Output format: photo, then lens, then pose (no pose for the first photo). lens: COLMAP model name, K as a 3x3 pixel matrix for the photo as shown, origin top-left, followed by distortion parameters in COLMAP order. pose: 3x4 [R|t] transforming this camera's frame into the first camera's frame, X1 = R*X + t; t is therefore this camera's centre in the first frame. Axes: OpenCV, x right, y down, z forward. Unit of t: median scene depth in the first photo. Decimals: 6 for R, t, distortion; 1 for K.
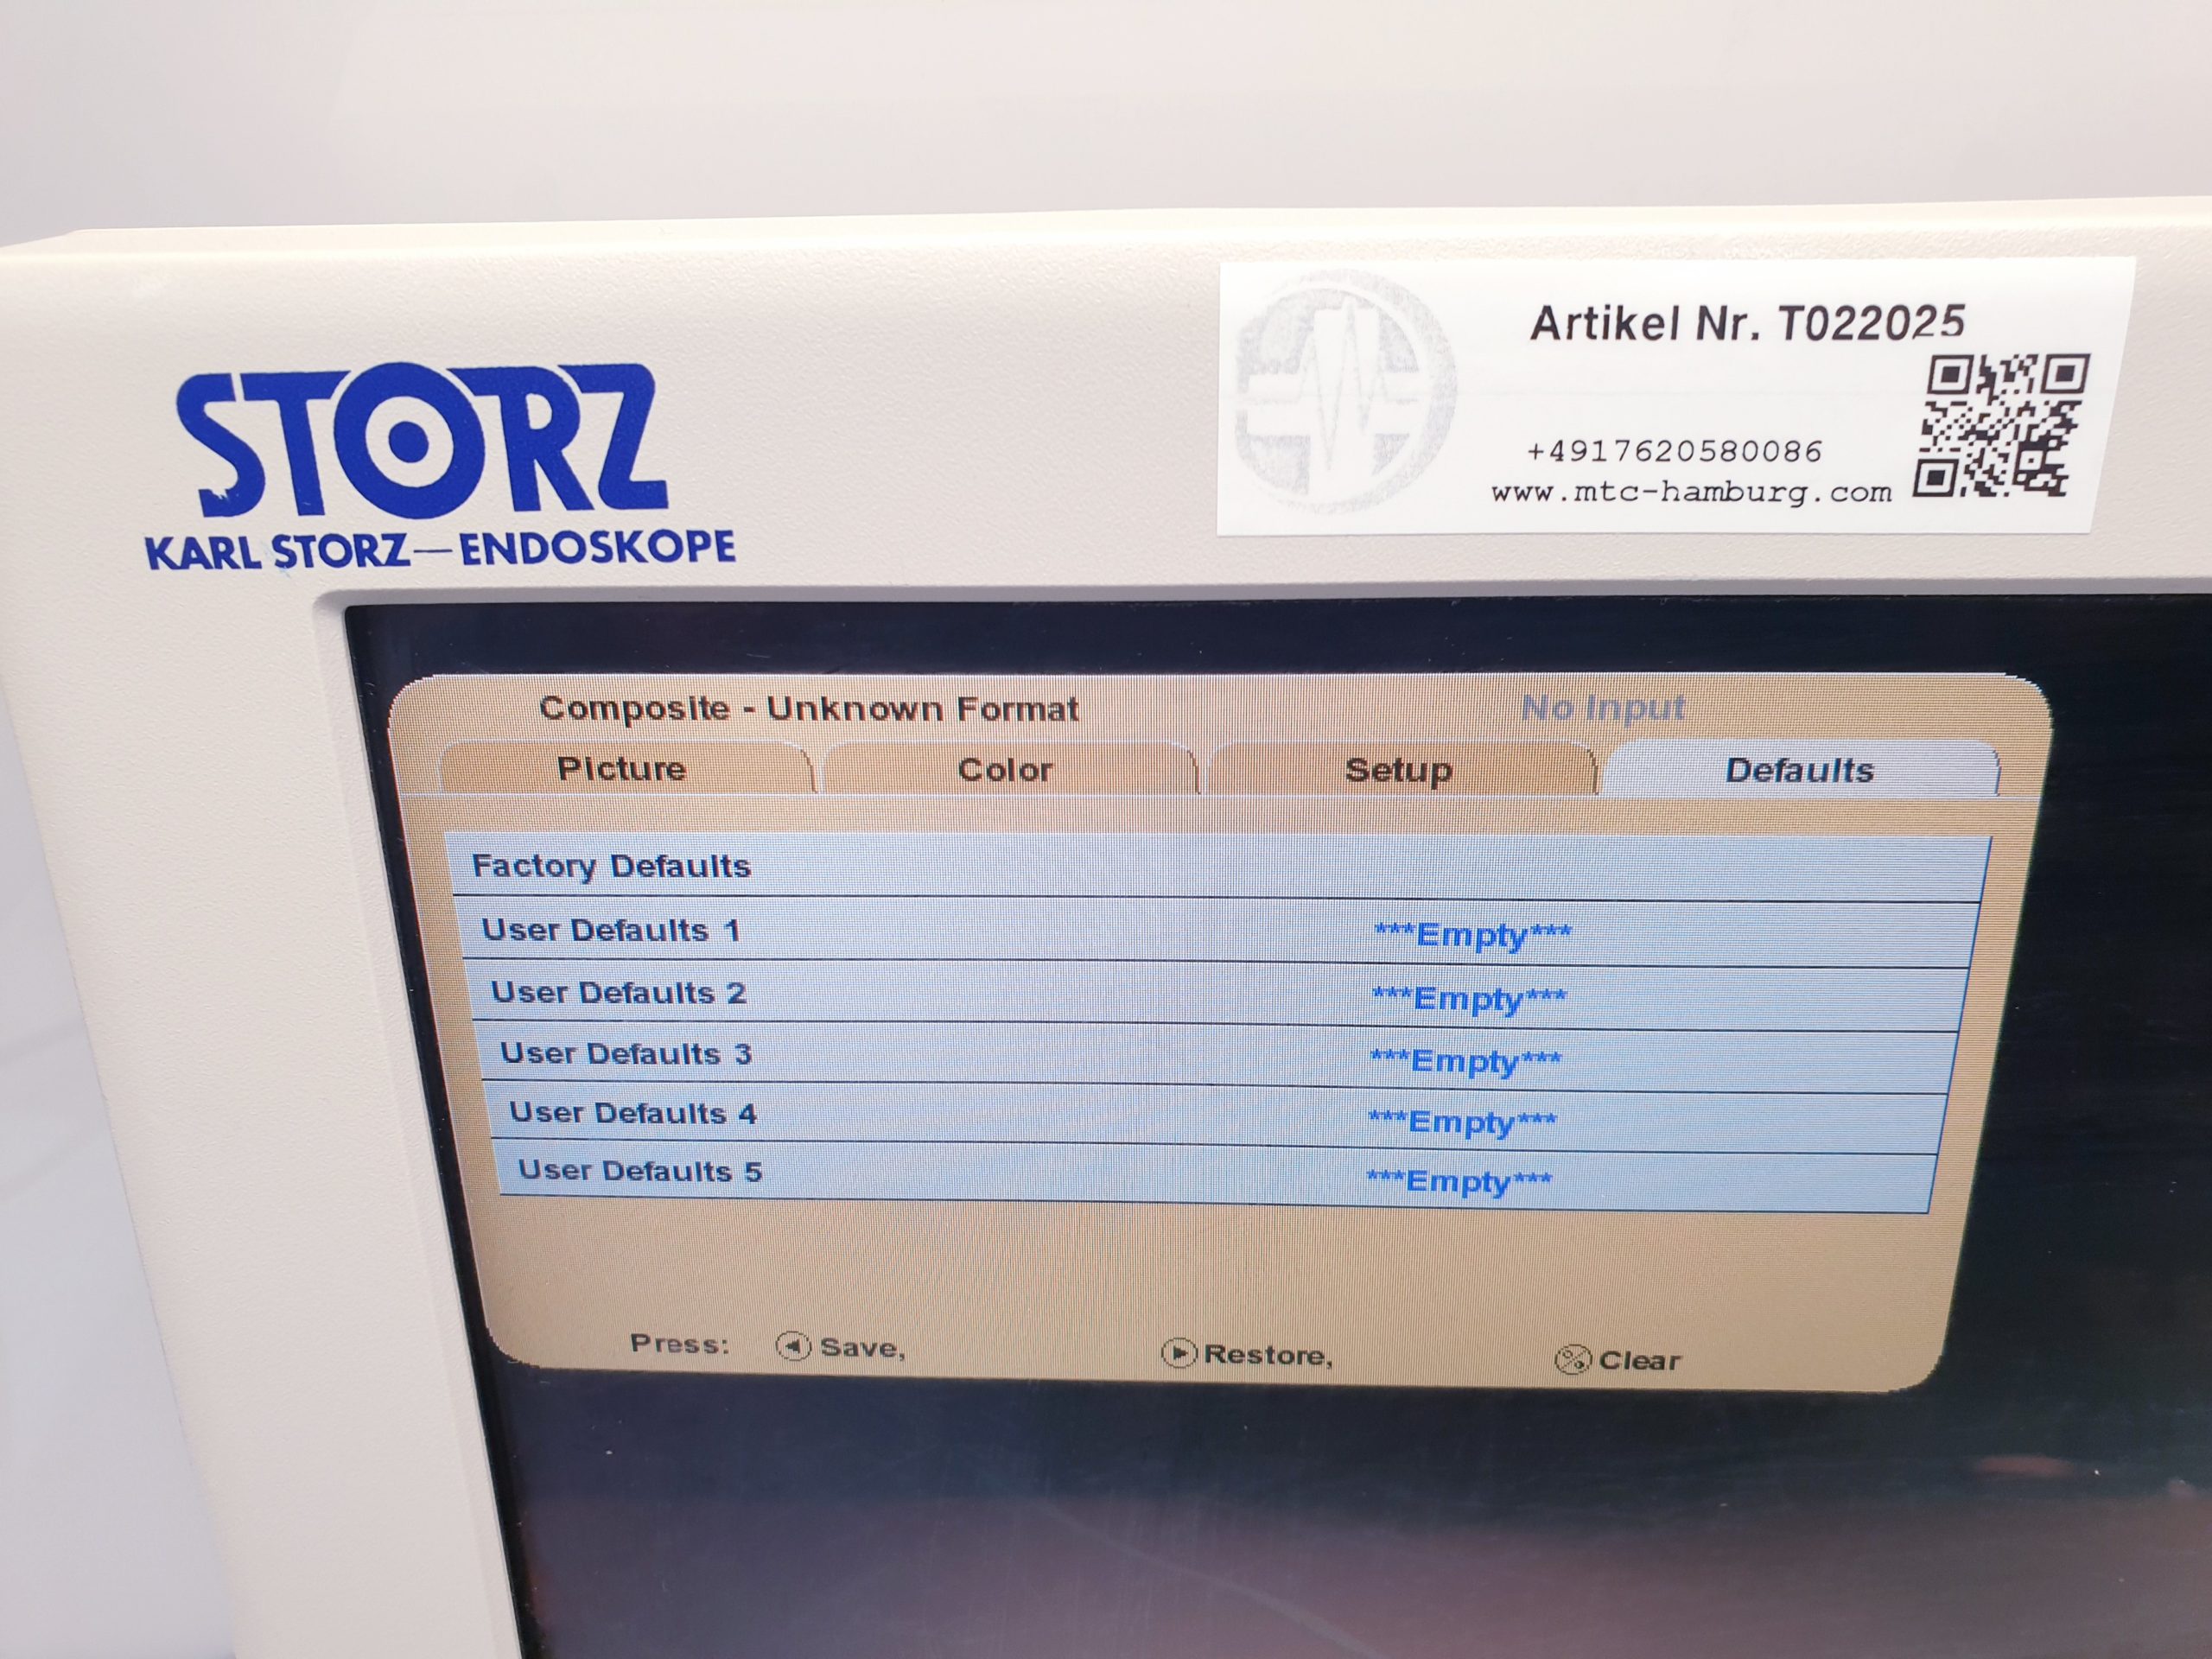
lens RADIAL K [[1723.0, 0, 1094.2], [0, 1723.0, 823.1], [0, 0, 1]] dist [-0.060409, 0.083038]
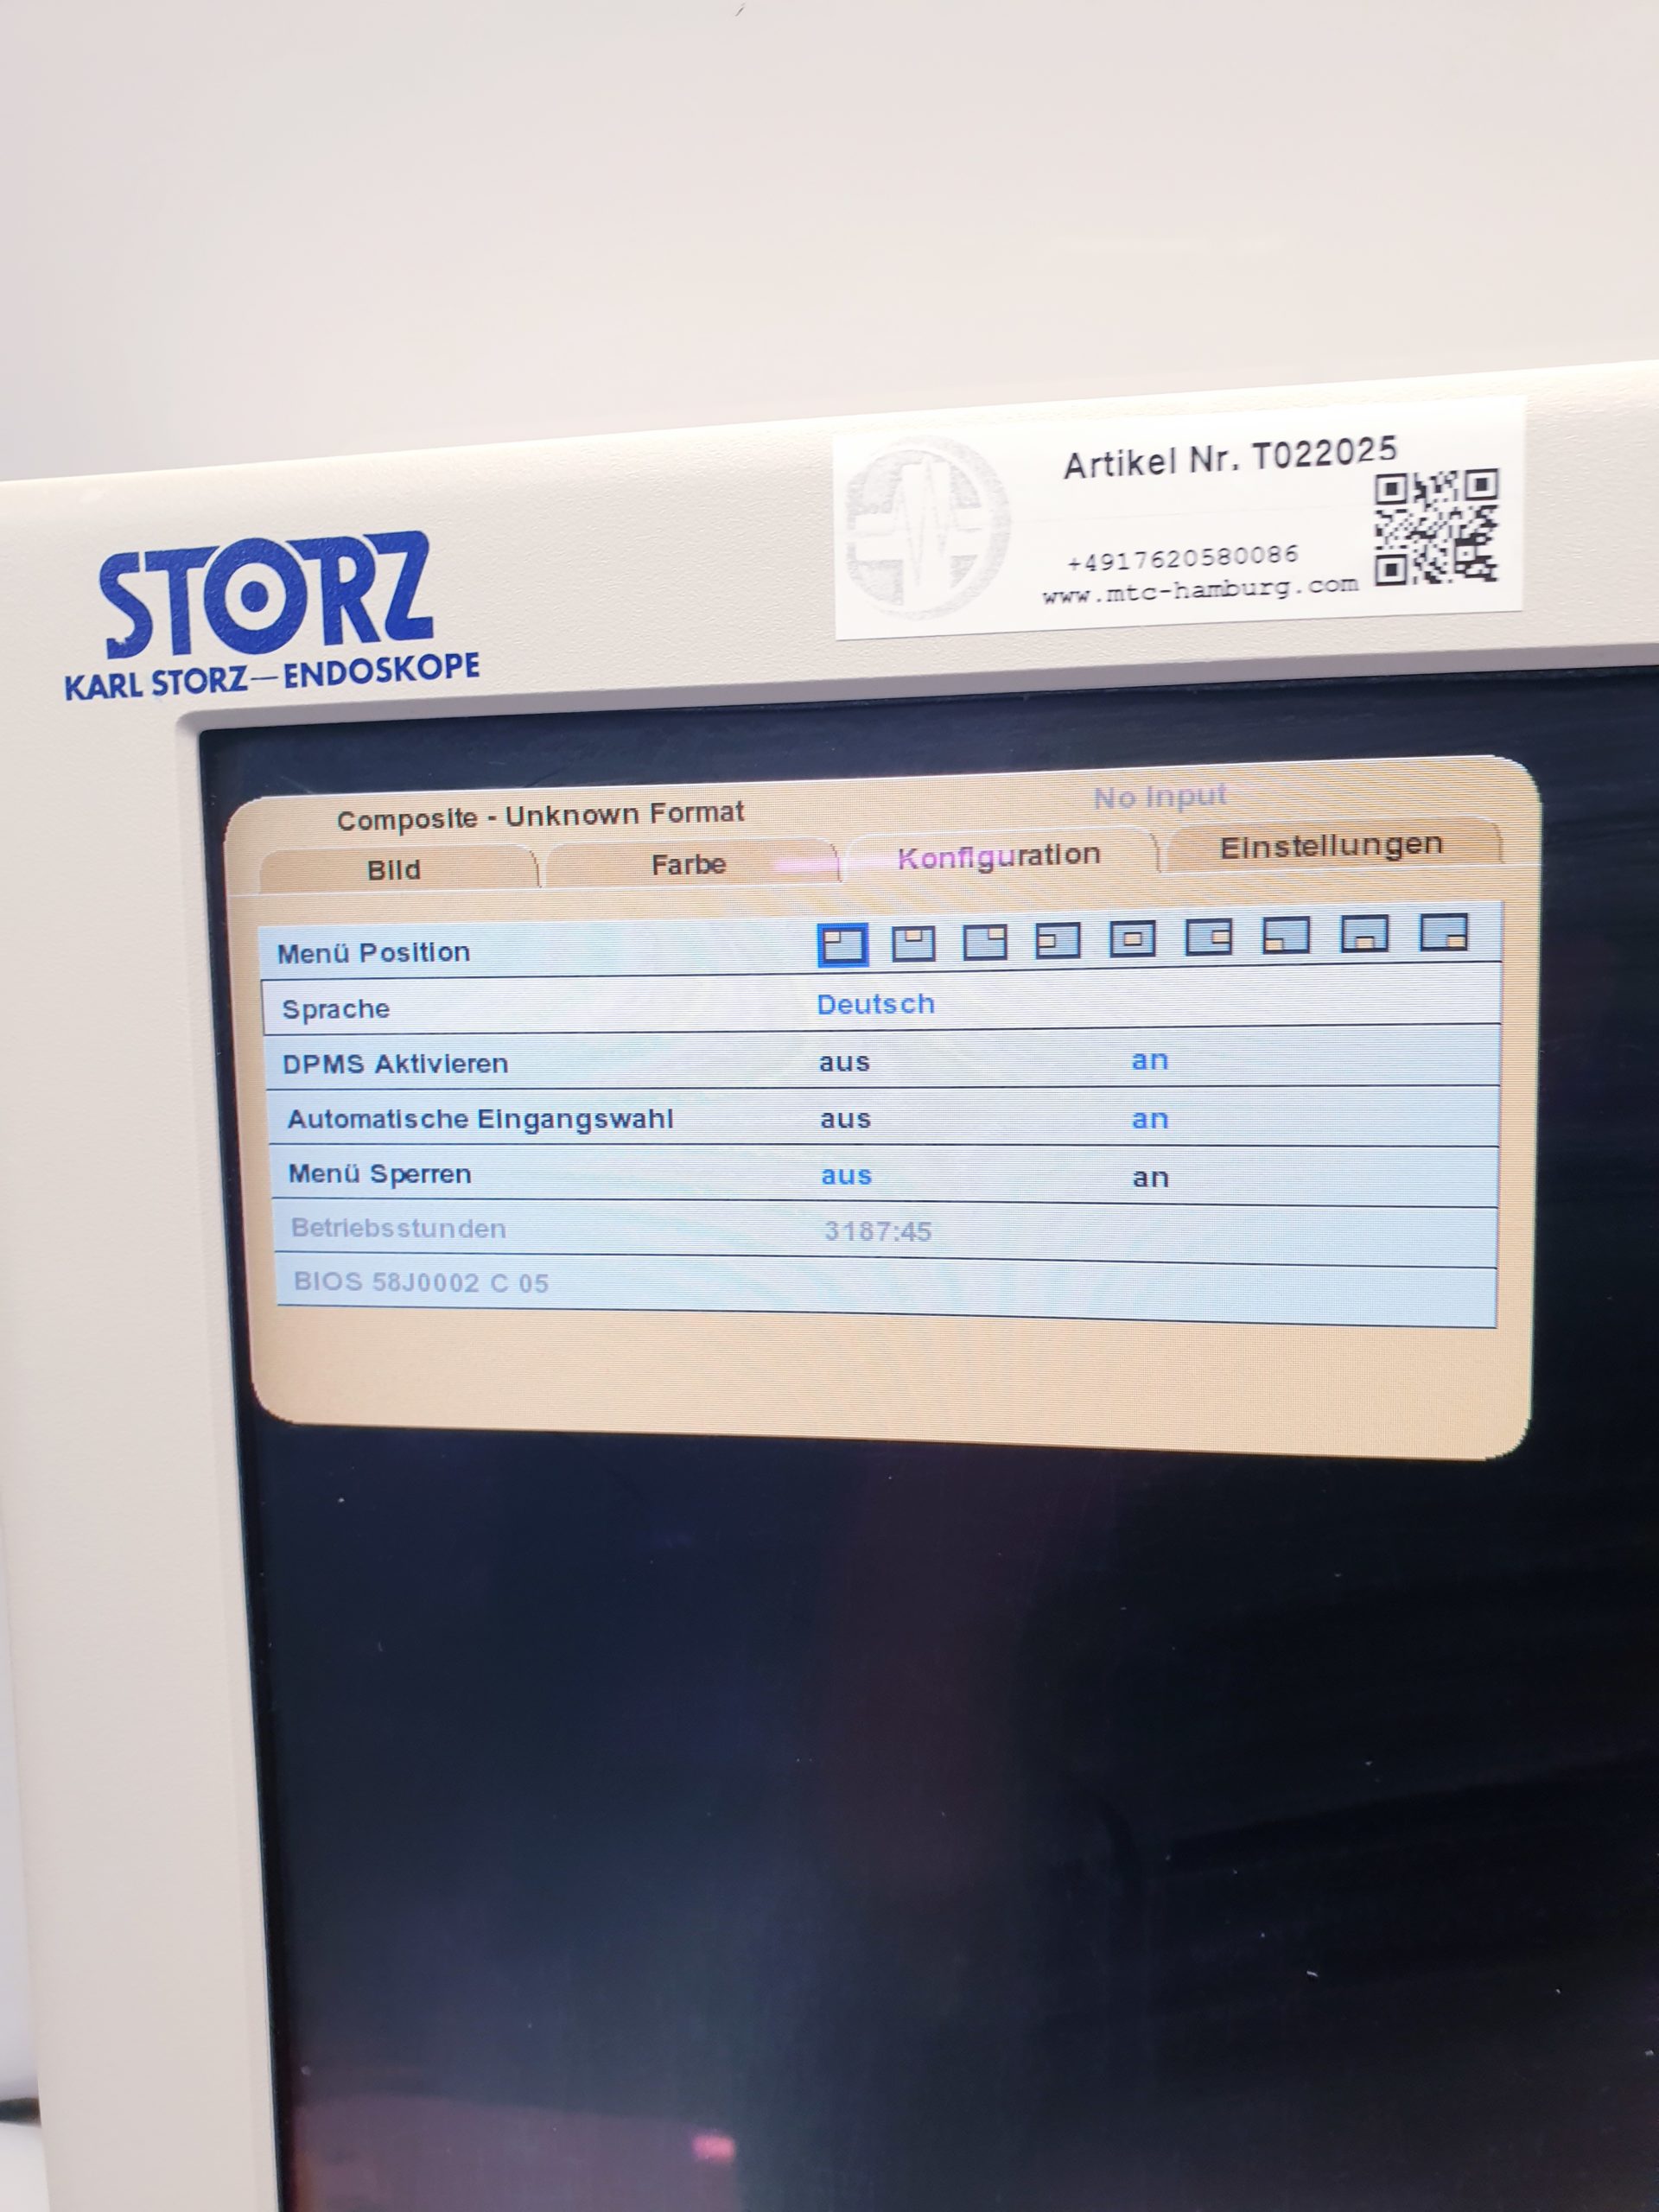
lens RADIAL K [[1723.0, 0, 856.3], [0, 1723.0, 1143.7], [0, 0, 1]] dist [-0.060409, 0.083038]
pose [[0.992853, 0.011626, -0.118777, 0.245455], [-0.040476, 0.969059, -0.243487, 0.516292], [0.112271, 0.246554, 0.962604, -0.155450]]
